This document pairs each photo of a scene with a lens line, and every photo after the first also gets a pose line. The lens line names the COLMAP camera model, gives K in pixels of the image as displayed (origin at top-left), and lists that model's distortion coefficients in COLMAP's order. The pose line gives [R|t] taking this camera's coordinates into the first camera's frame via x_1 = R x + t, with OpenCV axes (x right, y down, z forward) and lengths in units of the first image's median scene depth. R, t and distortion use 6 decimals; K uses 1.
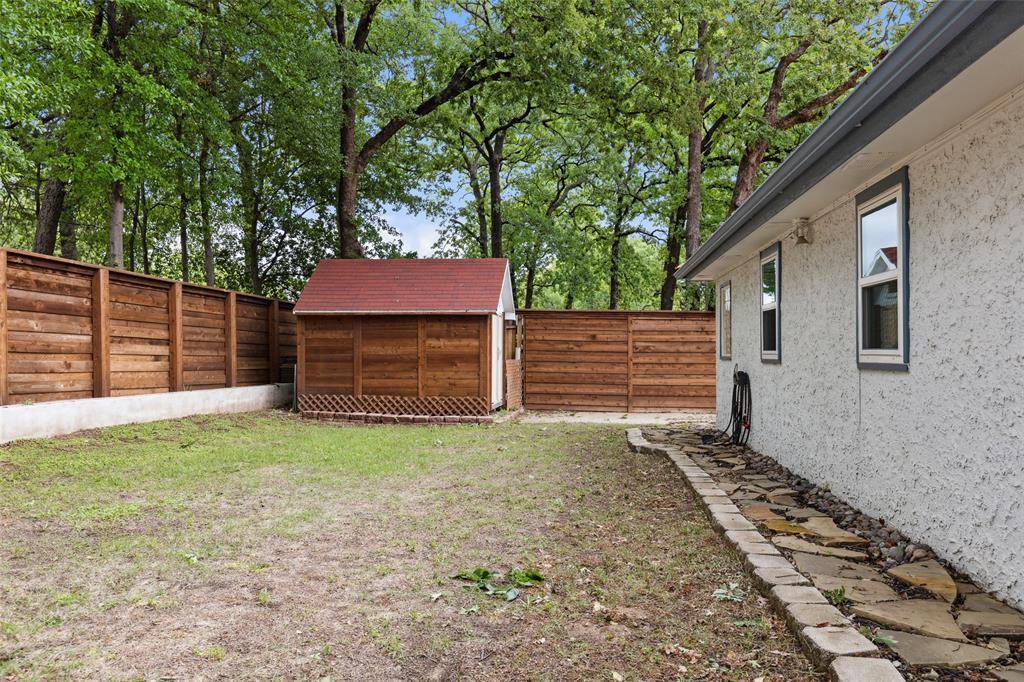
lens RADIAL K [[766.1, 0, 512.2], [0, 766.1, 344.7], [0, 0, 1]] dist [0.001299, 0.000454]
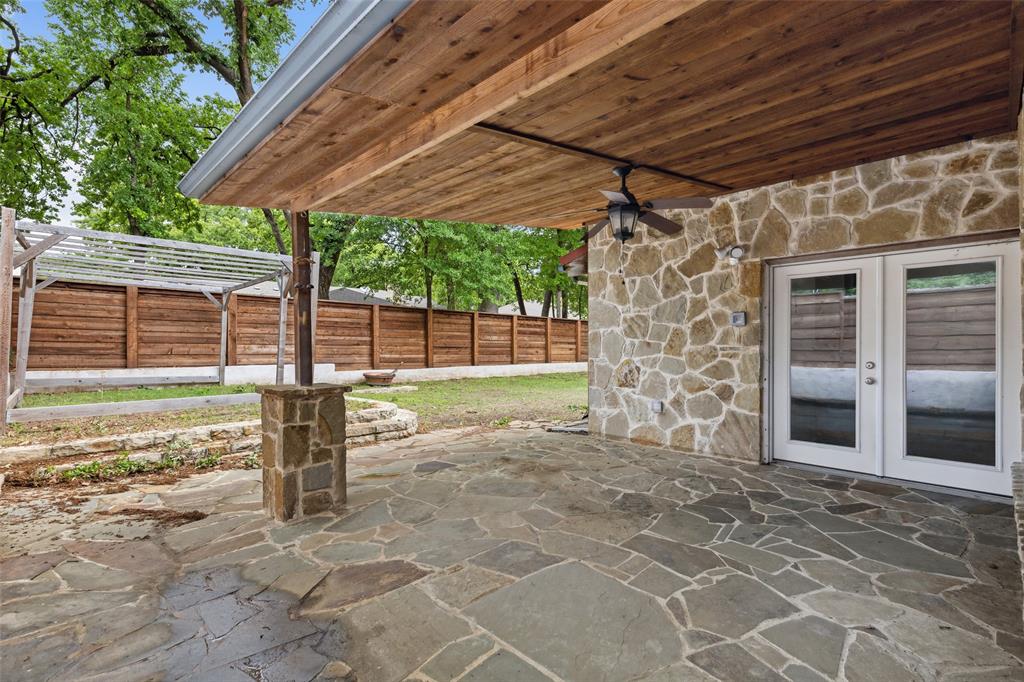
lens RADIAL K [[474.1, 0, 511.5], [0, 474.1, 344.3], [0, 0, 1]] dist [0.009899, -0.002601]
pose [[0.769543, 0.000872, -0.638594, 0.469376], [0.006158, 0.999942, 0.008786, -0.017601], [0.638565, -0.010694, 0.769494, -0.428338]]
